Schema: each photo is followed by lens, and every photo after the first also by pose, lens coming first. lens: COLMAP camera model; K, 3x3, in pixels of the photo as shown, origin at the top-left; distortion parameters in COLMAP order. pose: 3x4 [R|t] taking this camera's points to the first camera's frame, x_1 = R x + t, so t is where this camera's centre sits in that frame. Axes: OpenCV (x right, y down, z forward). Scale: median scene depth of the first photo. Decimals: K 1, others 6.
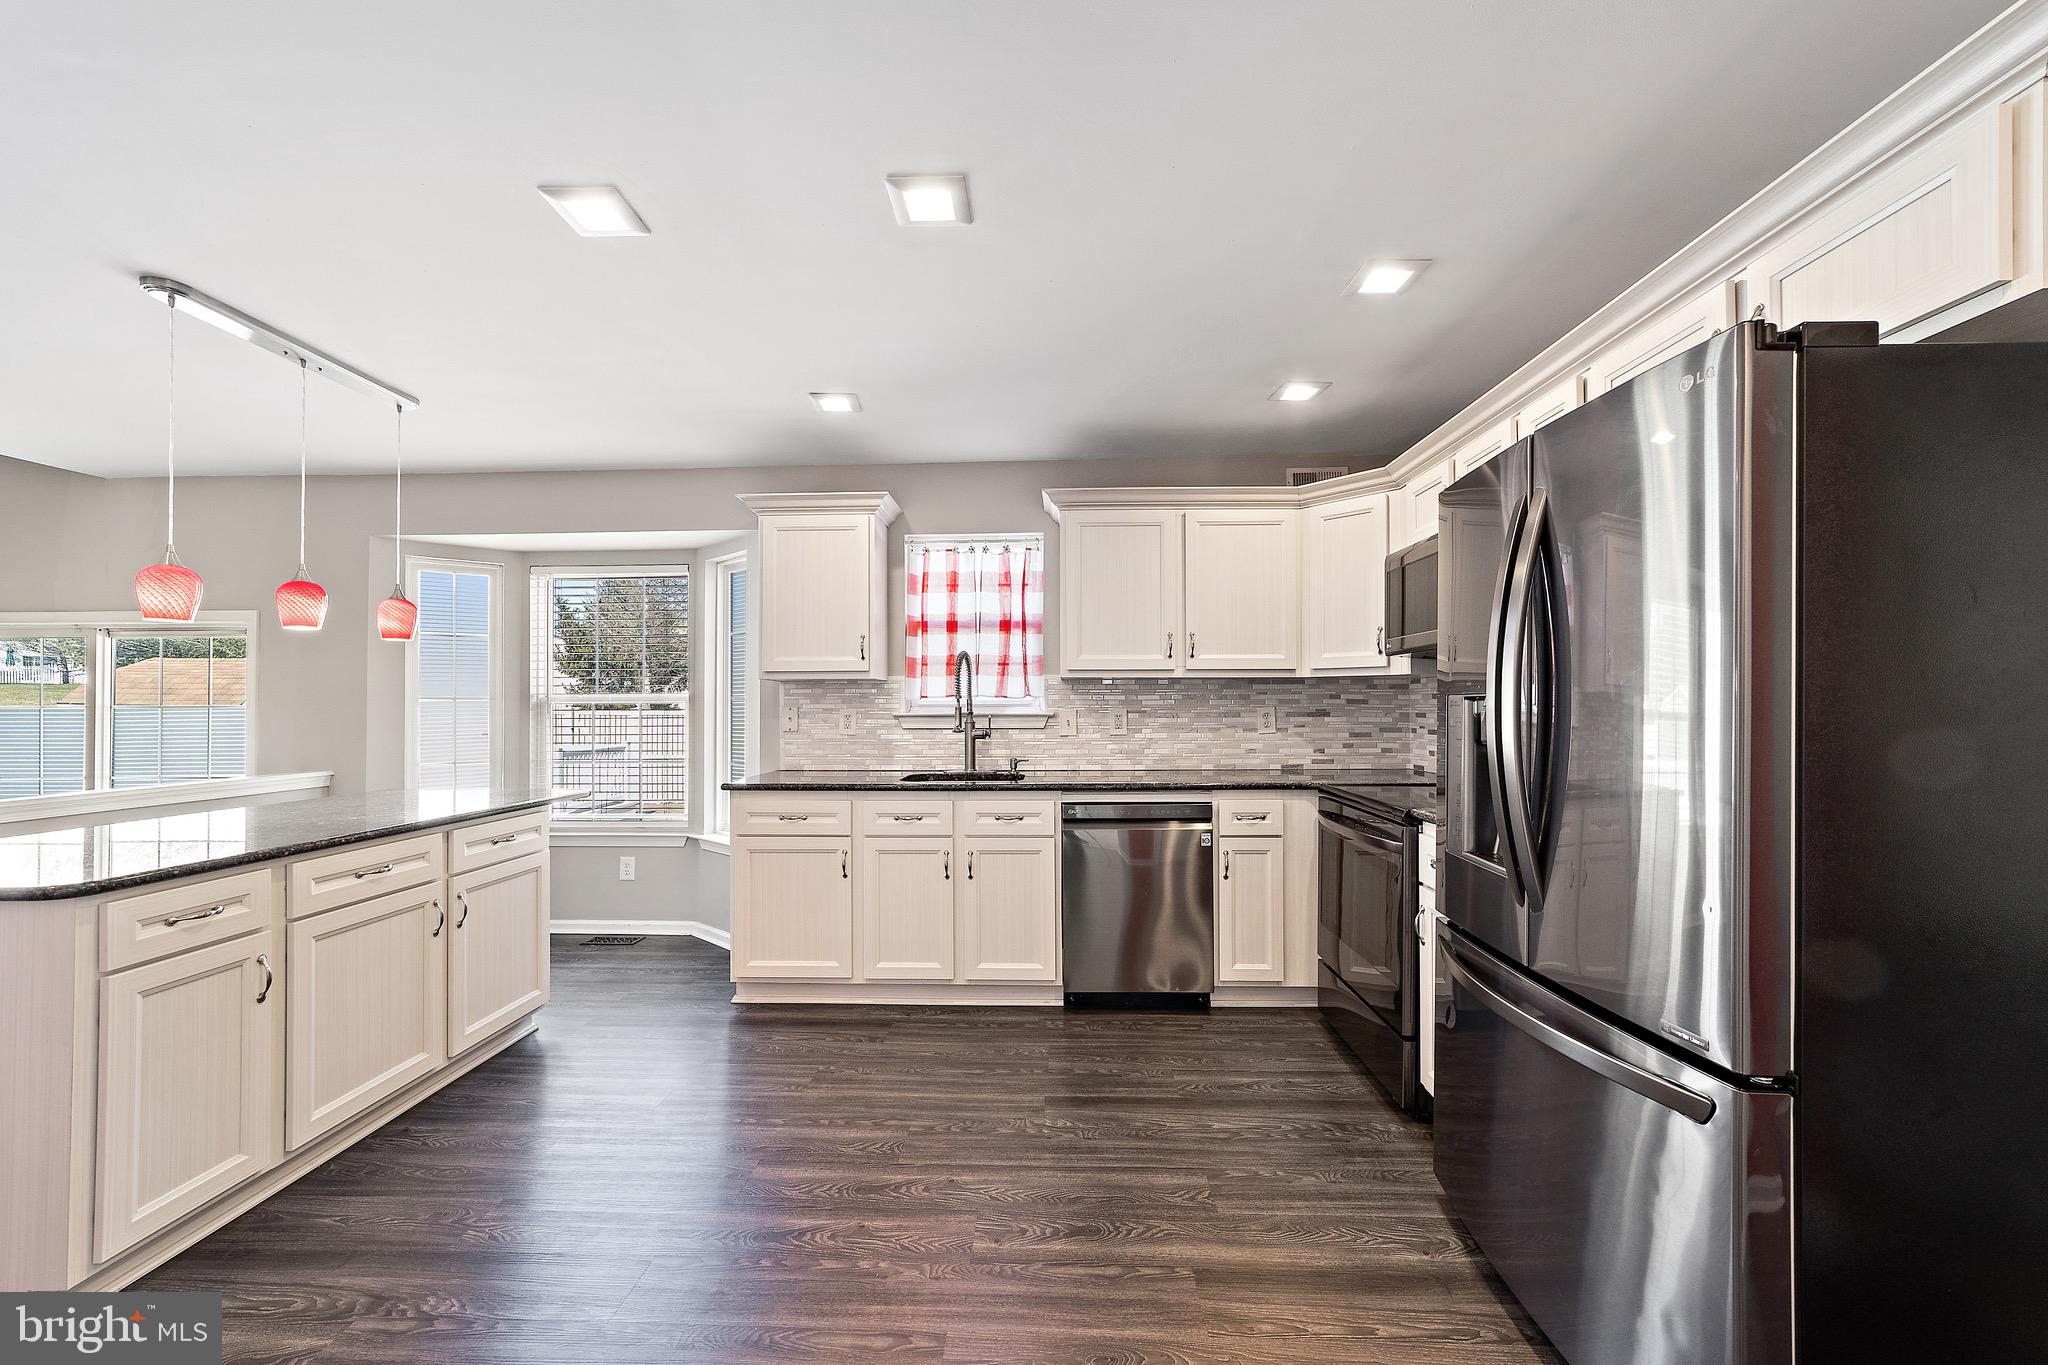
lens RADIAL K [[787.2, 0, 1026.2], [0, 787.2, 692.2], [0, 0, 1]] dist [-0.014708, 0.007941]
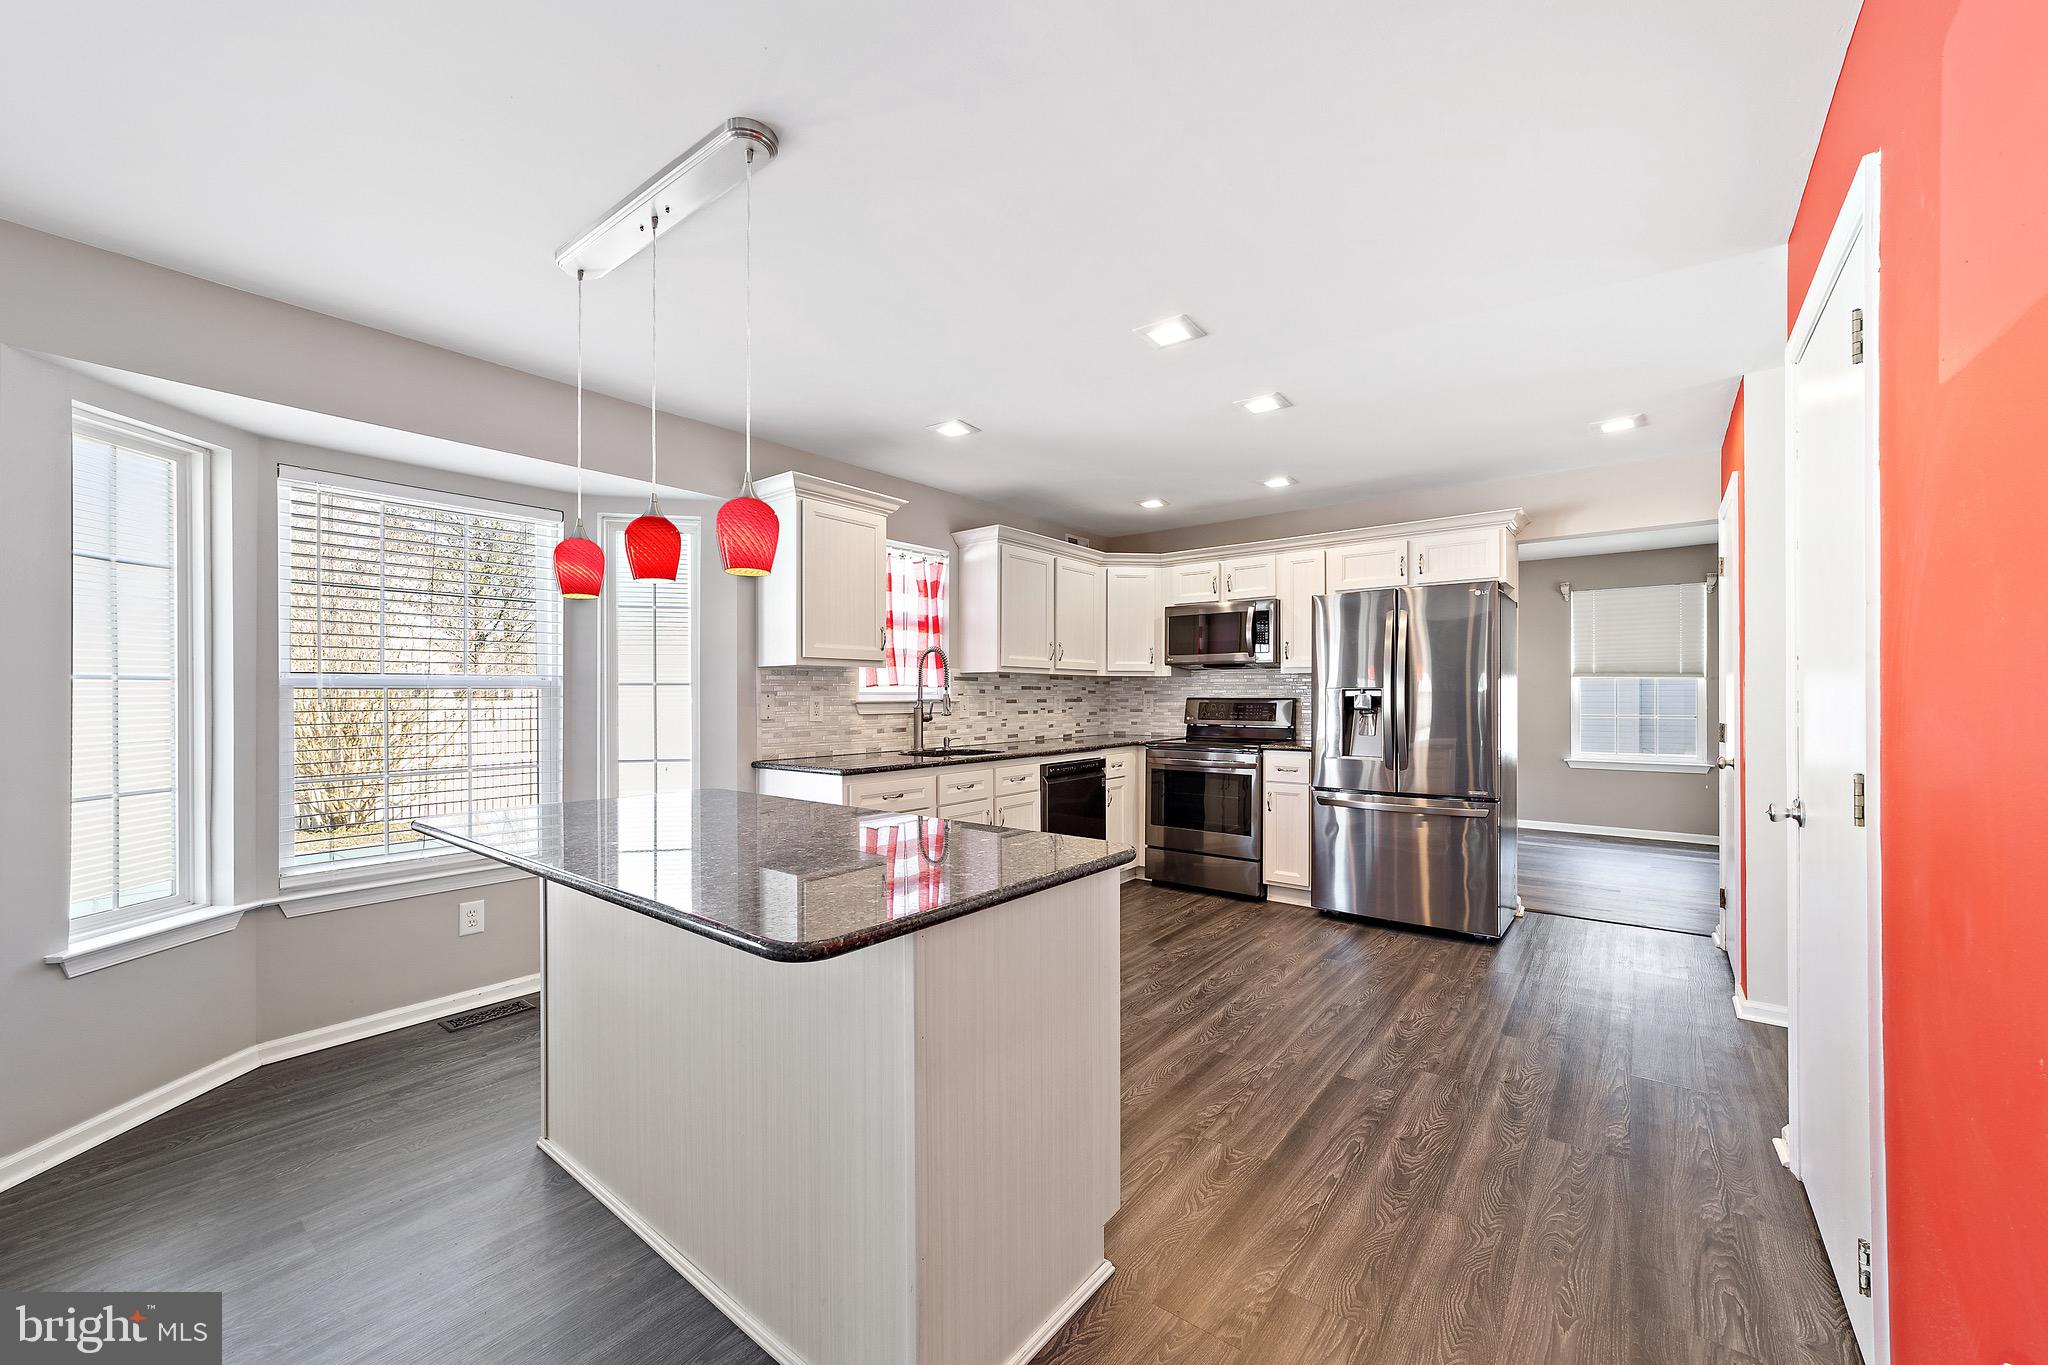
lens RADIAL K [[787.2, 0, 1026.2], [0, 787.2, 692.2], [0, 0, 1]] dist [-0.014708, 0.007941]
pose [[0.586087, 0.006049, 0.810226, -0.946271], [-0.012993, 0.999914, 0.001934, 0.011408], [-0.810144, -0.011660, 0.586115, 0.200350]]
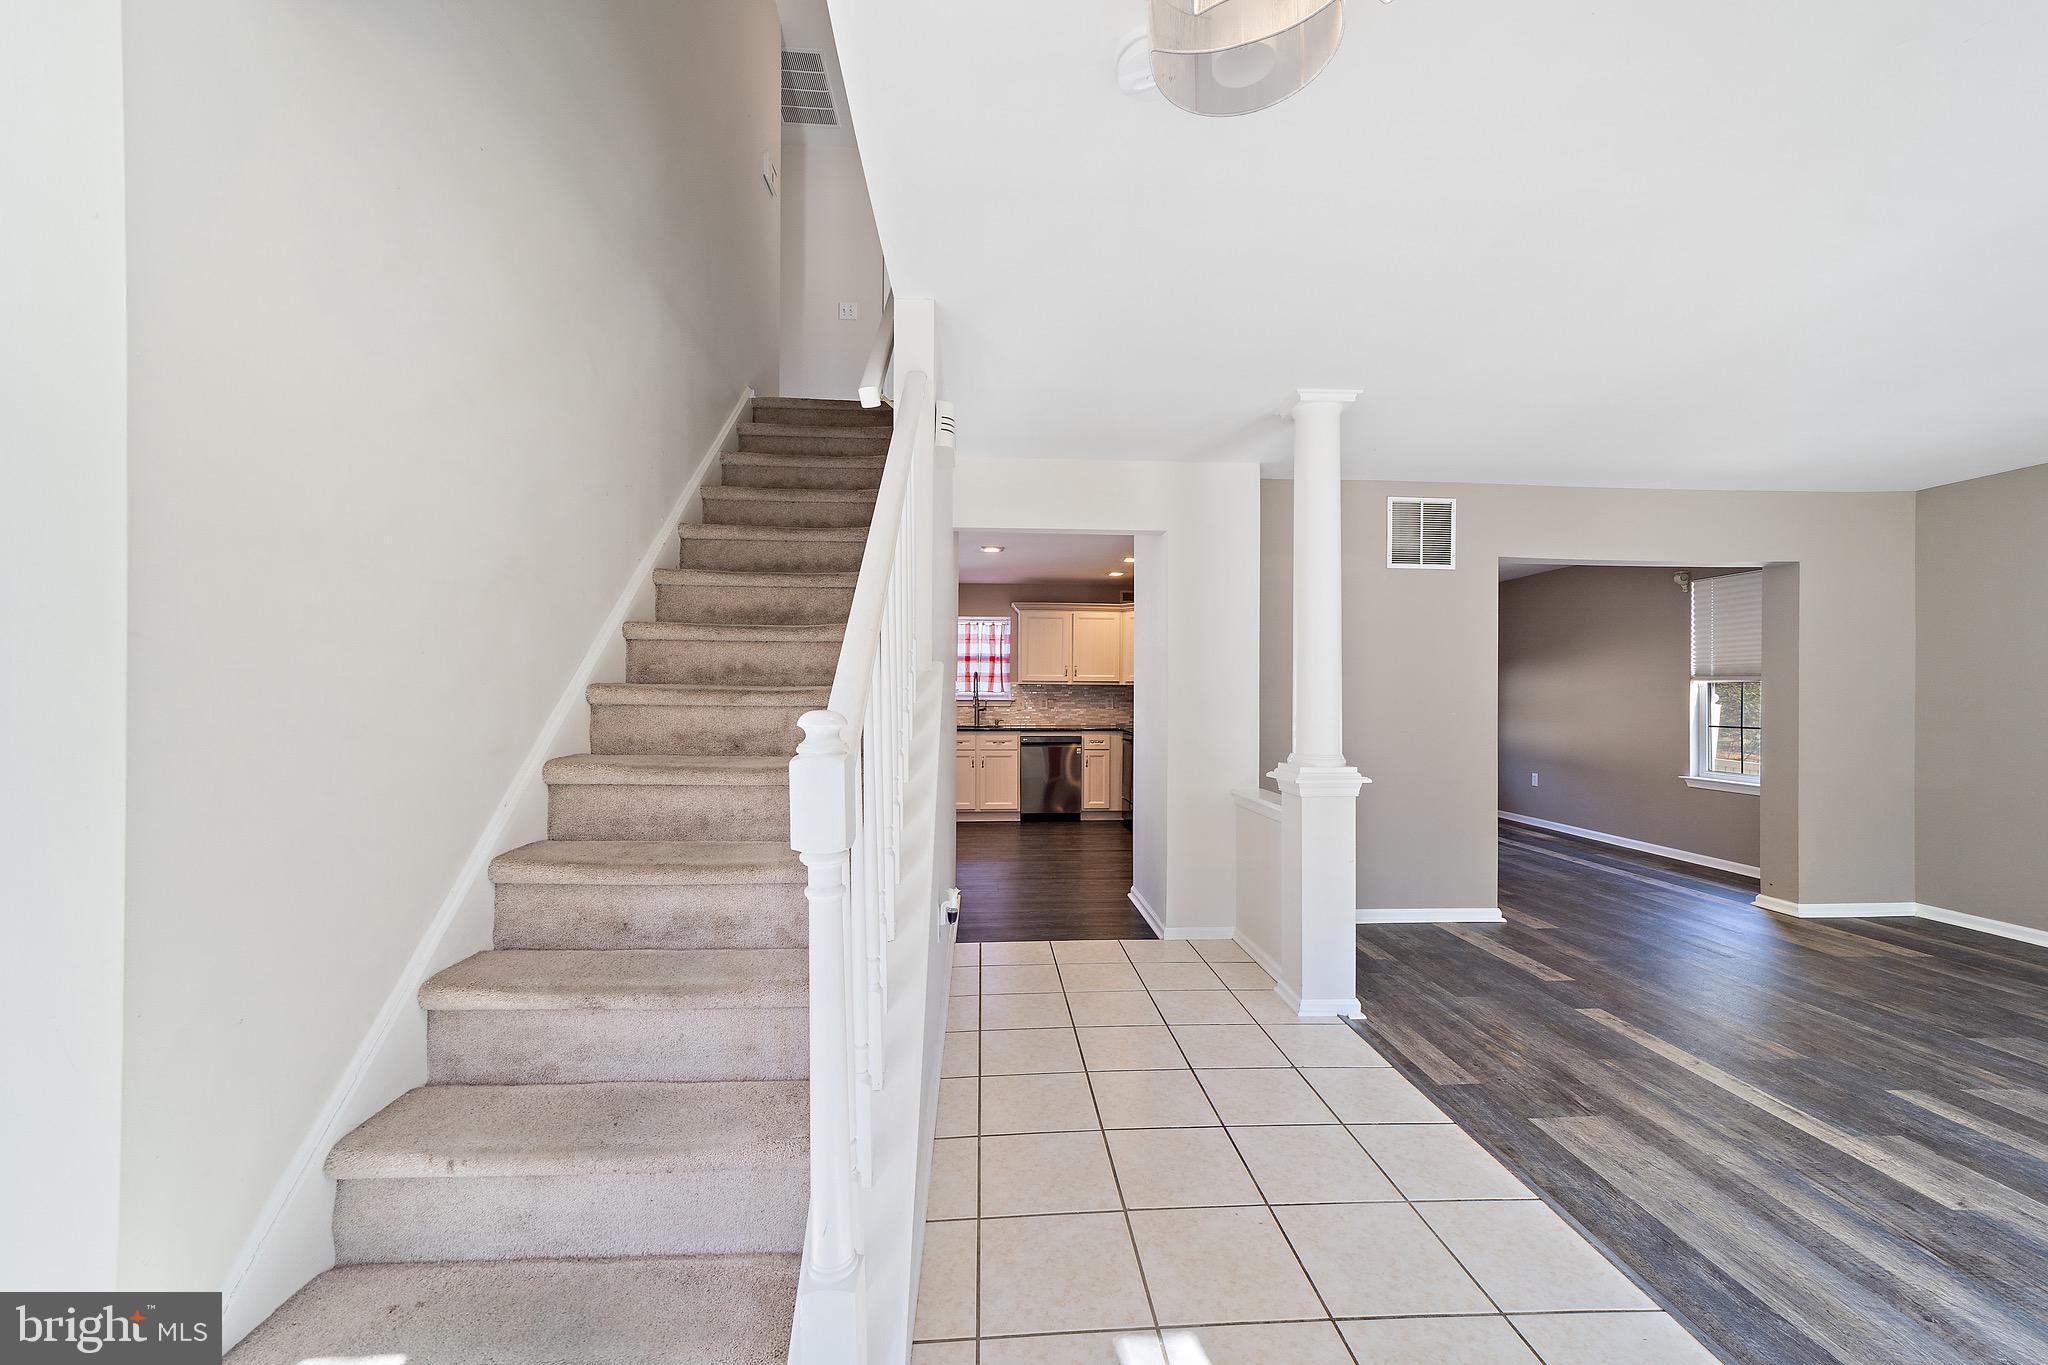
lens RADIAL K [[787.2, 0, 1026.2], [0, 787.2, 692.2], [0, 0, 1]] dist [-0.014708, 0.007941]
pose [[0.995325, 0.008020, 0.096244, -0.150961], [-0.009283, 0.999876, 0.012690, -0.022941], [-0.096130, -0.013524, 0.995277, -1.246527]]
